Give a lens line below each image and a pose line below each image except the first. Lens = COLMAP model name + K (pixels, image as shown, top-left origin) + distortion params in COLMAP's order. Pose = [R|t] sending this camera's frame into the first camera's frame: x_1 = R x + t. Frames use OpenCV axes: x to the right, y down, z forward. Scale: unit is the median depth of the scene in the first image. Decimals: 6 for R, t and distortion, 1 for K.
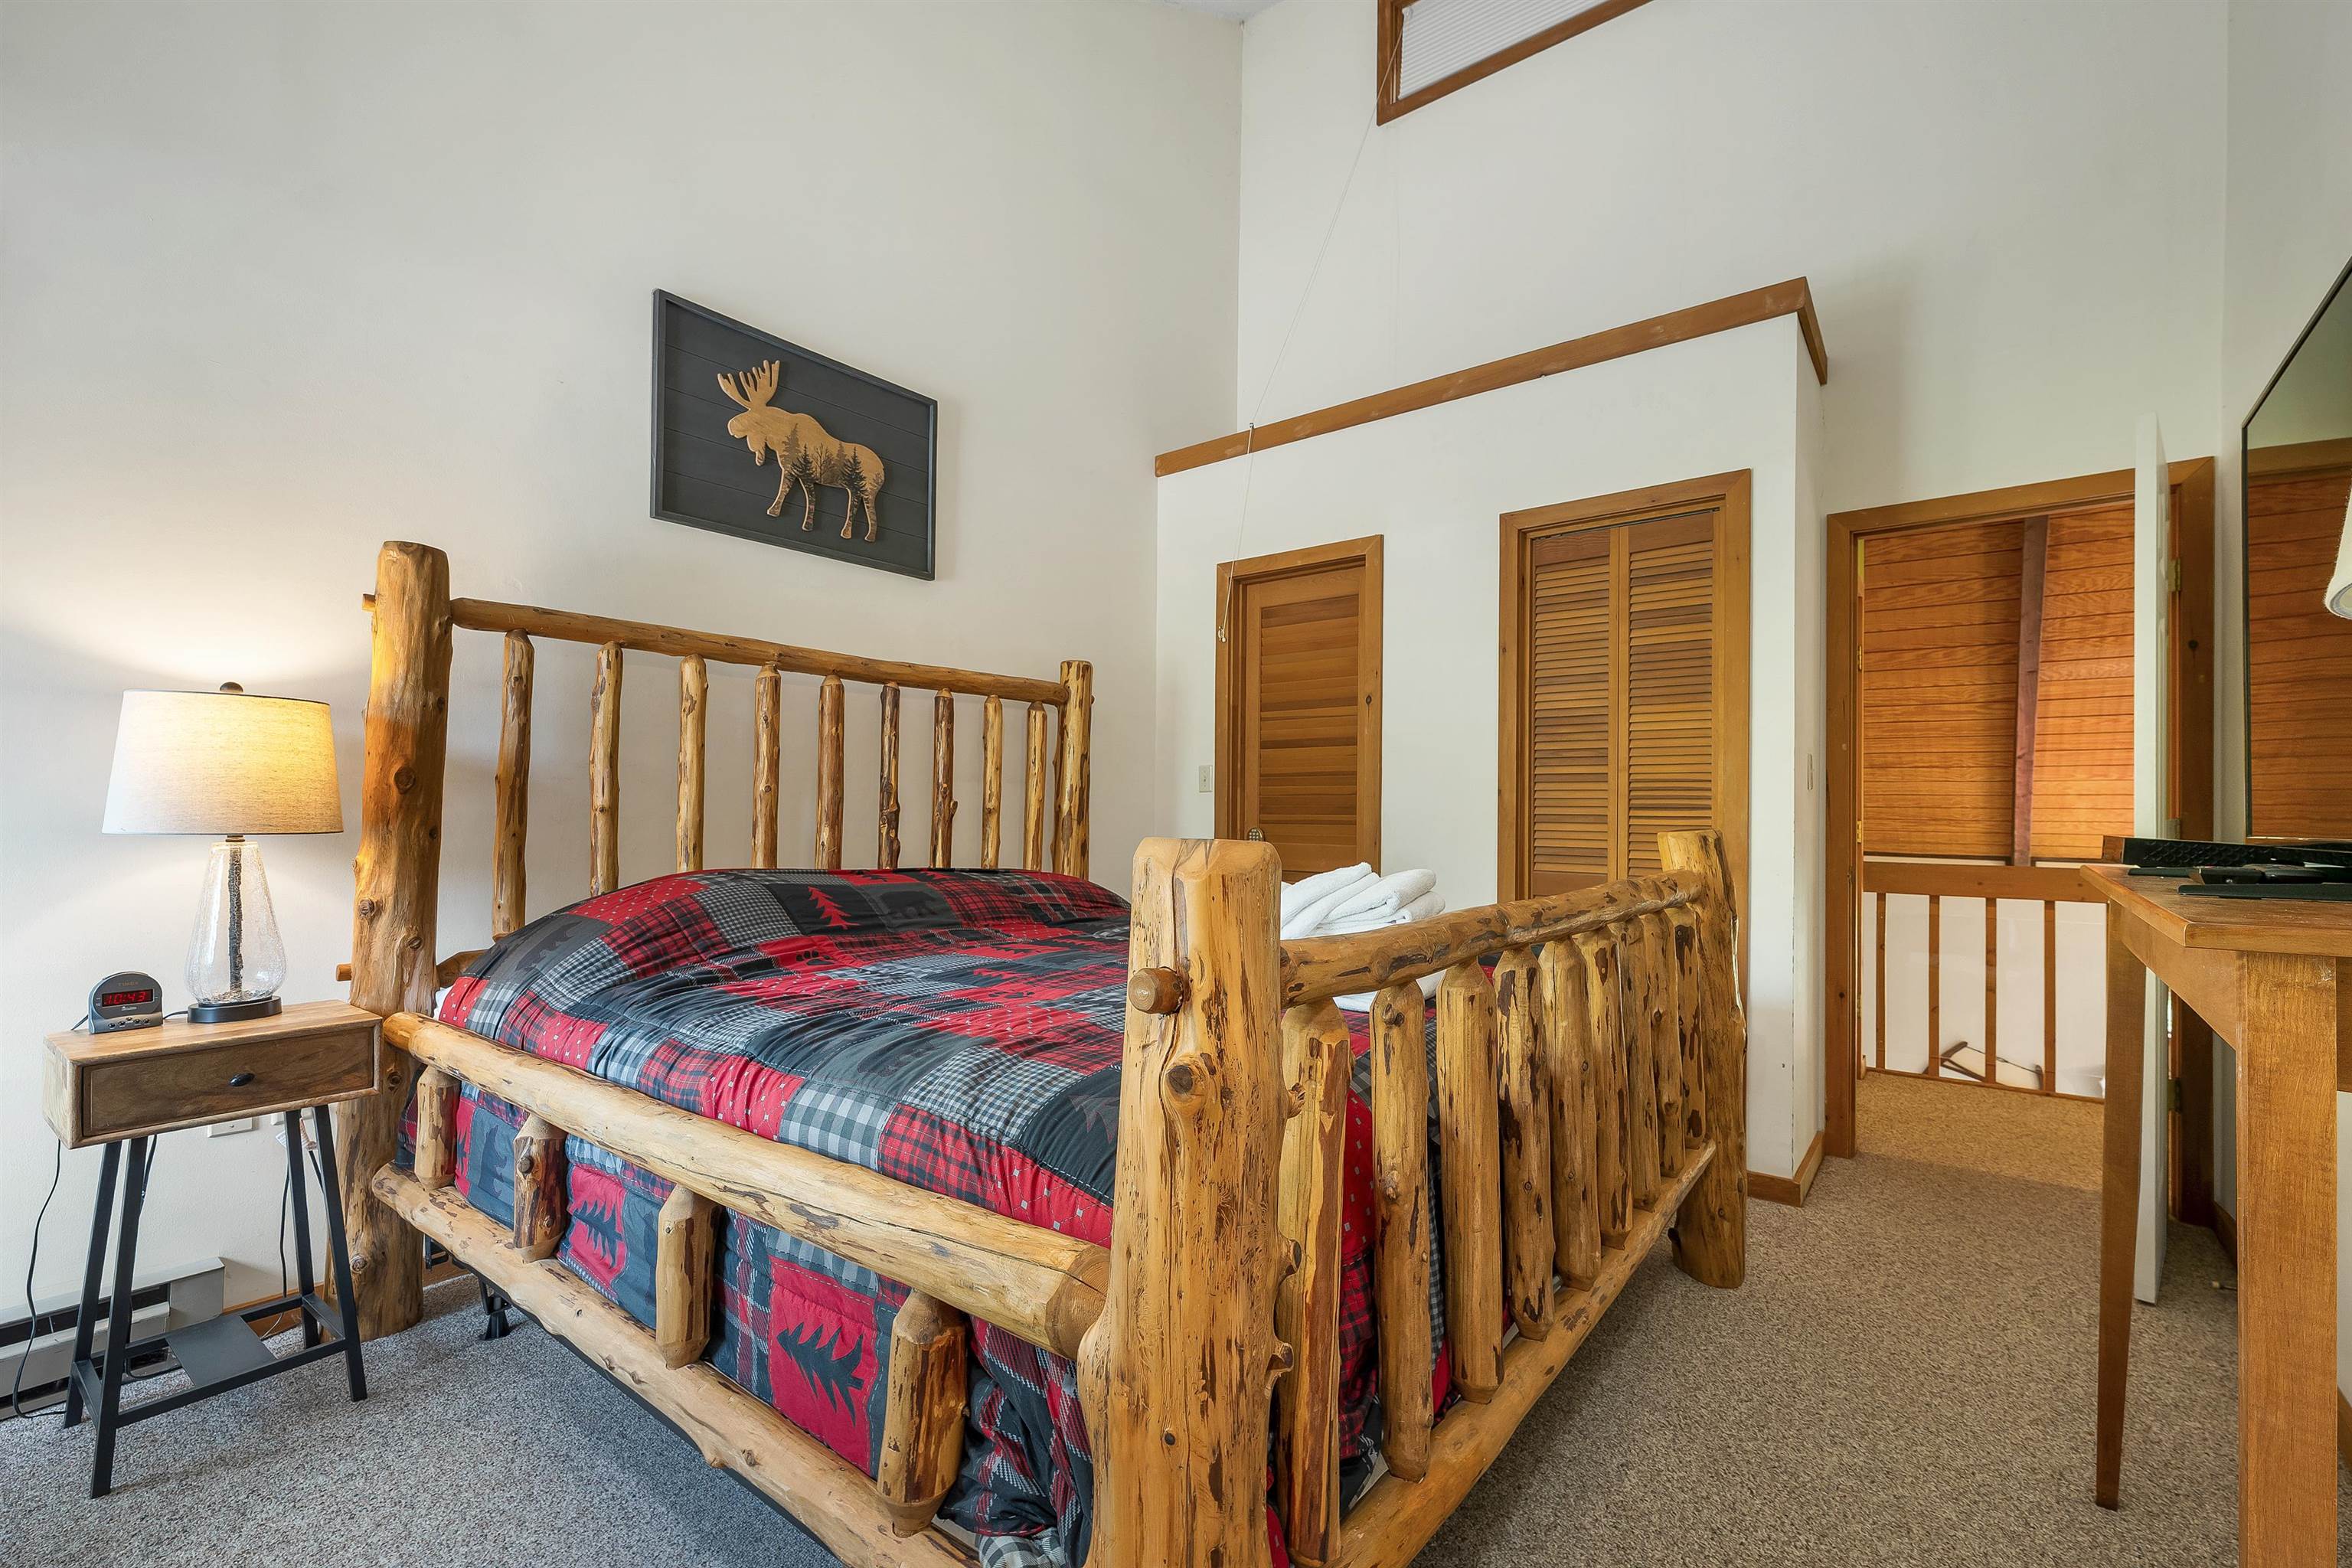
lens RADIAL K [[1002.0, 0, 1182.6], [0, 1002.0, 806.8], [0, 0, 1]] dist [0.000276, 0.000256]
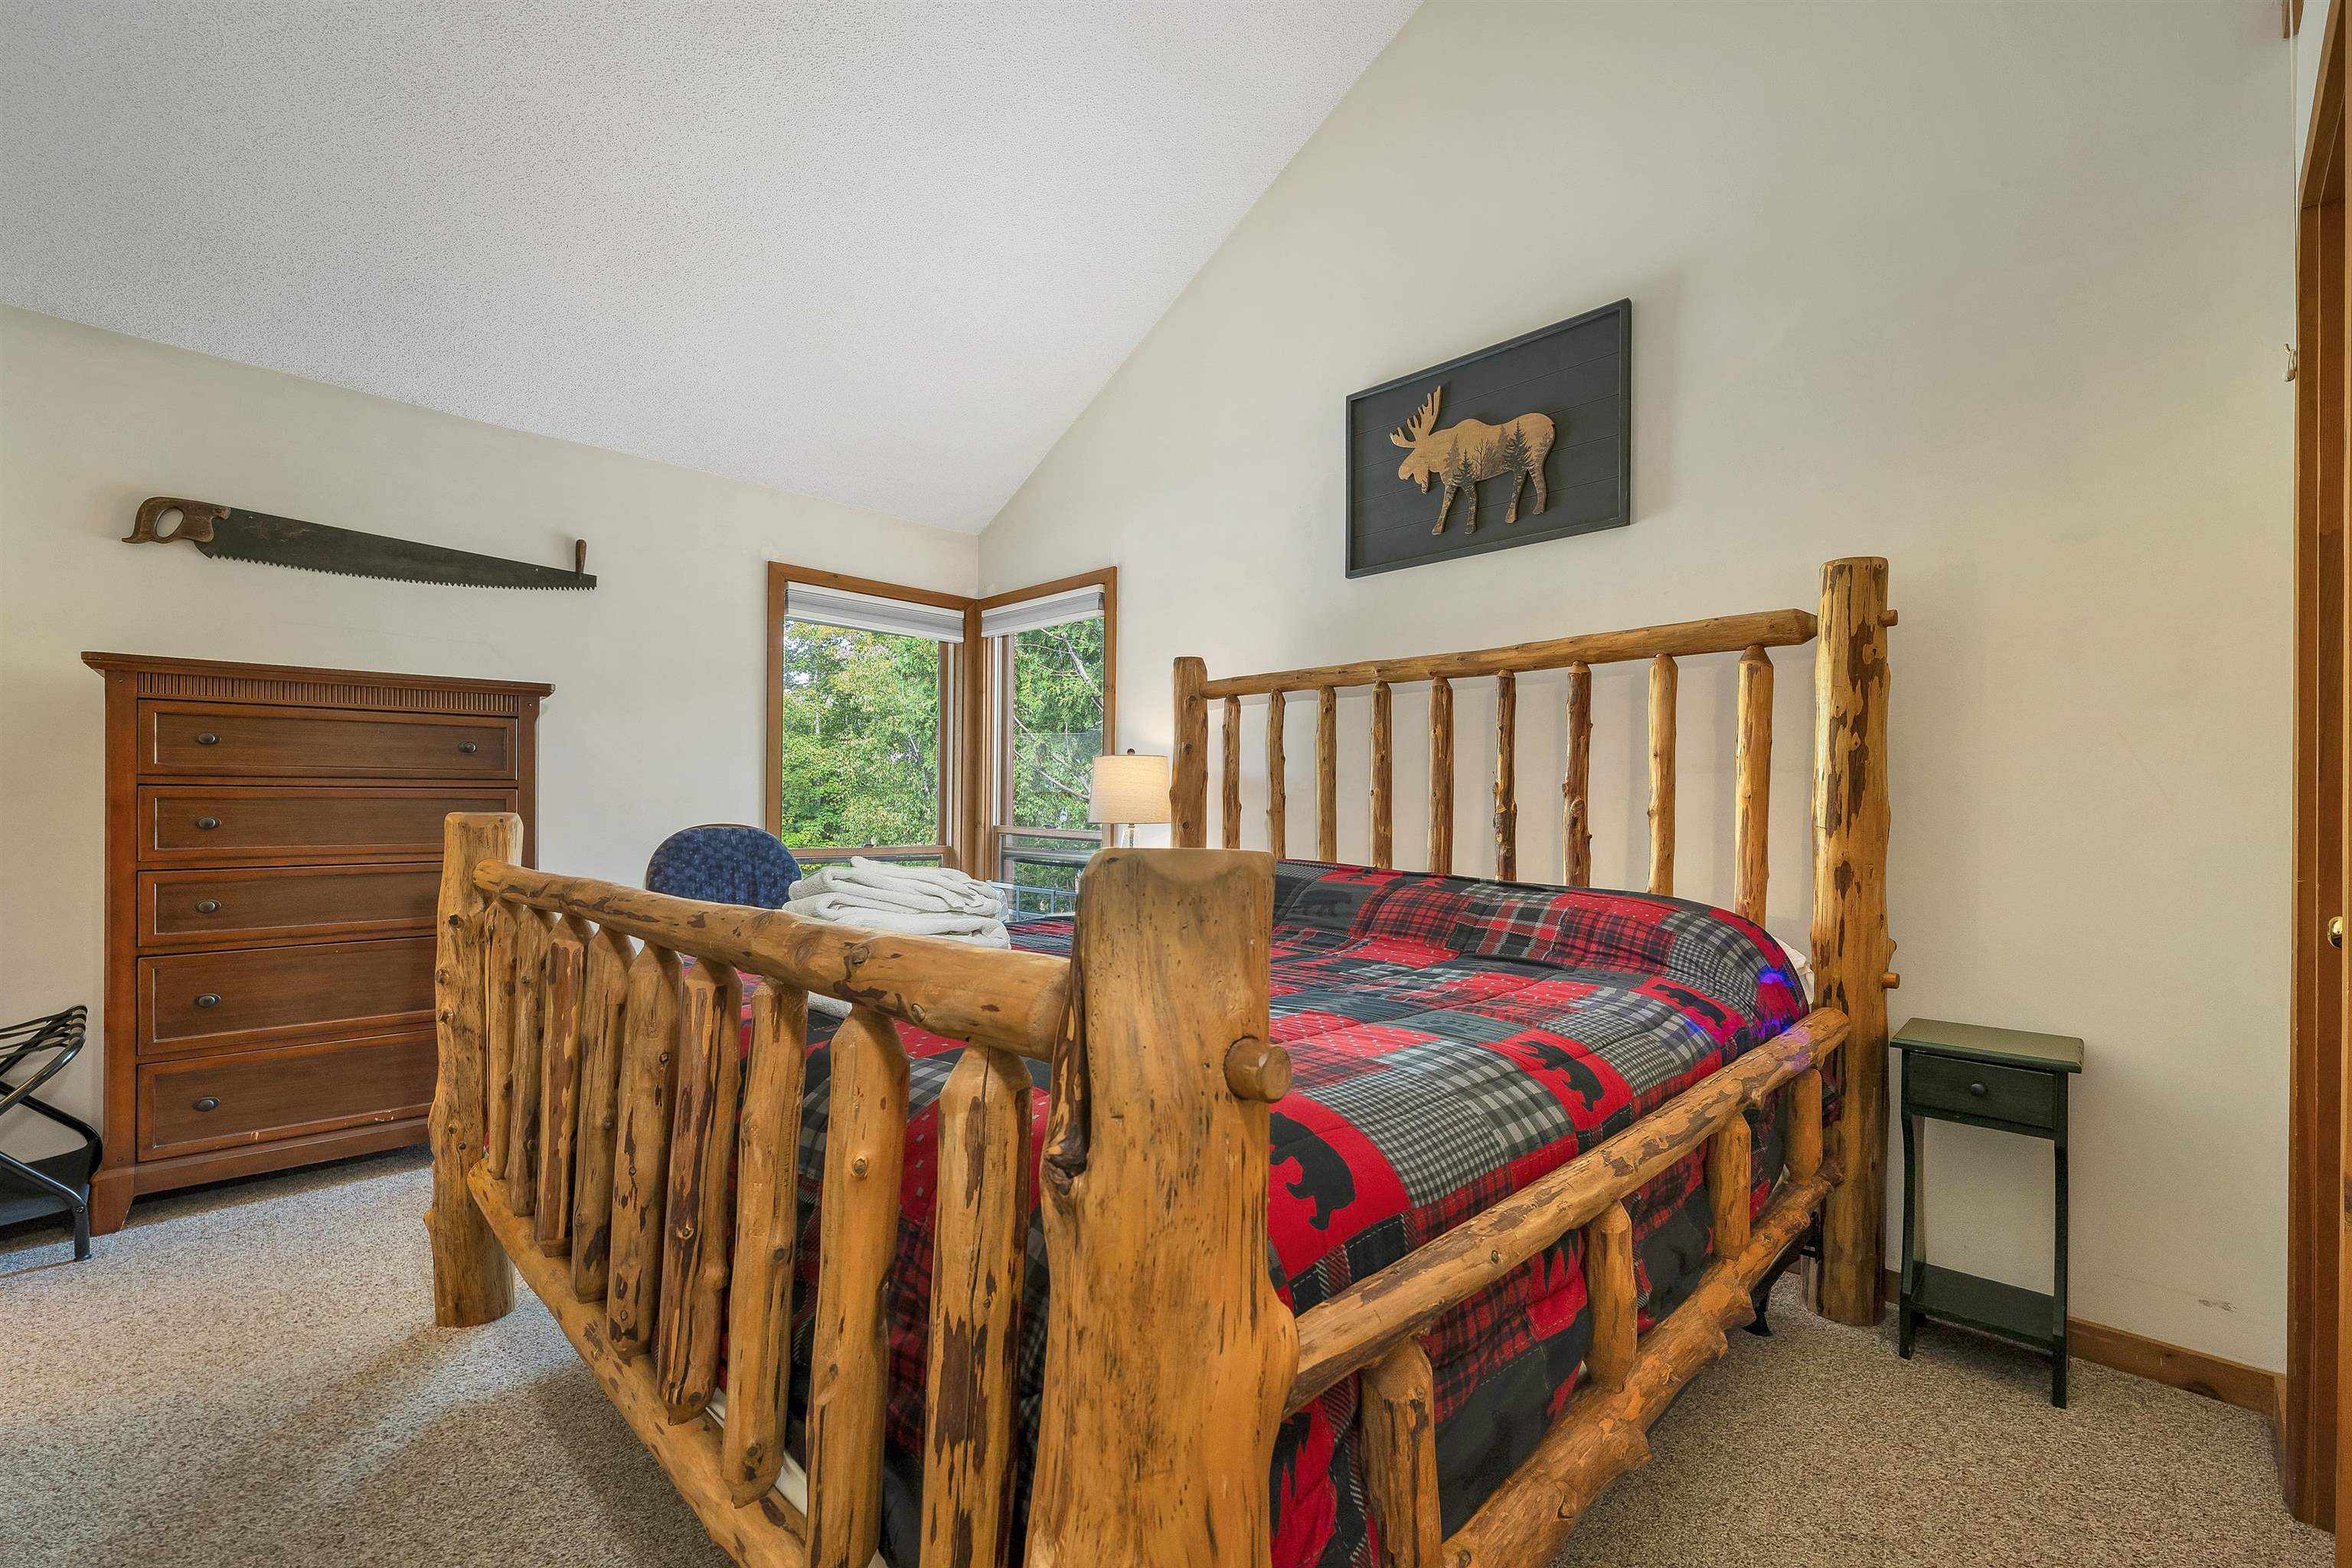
lens RADIAL K [[1002.0, 0, 1182.6], [0, 1002.0, 806.8], [0, 0, 1]] dist [0.000276, 0.000256]
pose [[-0.103923, -0.018536, -0.994413, 0.606873], [-0.006753, 0.999816, -0.017931, 0.014999], [0.994562, 0.004852, -0.104029, 0.776242]]
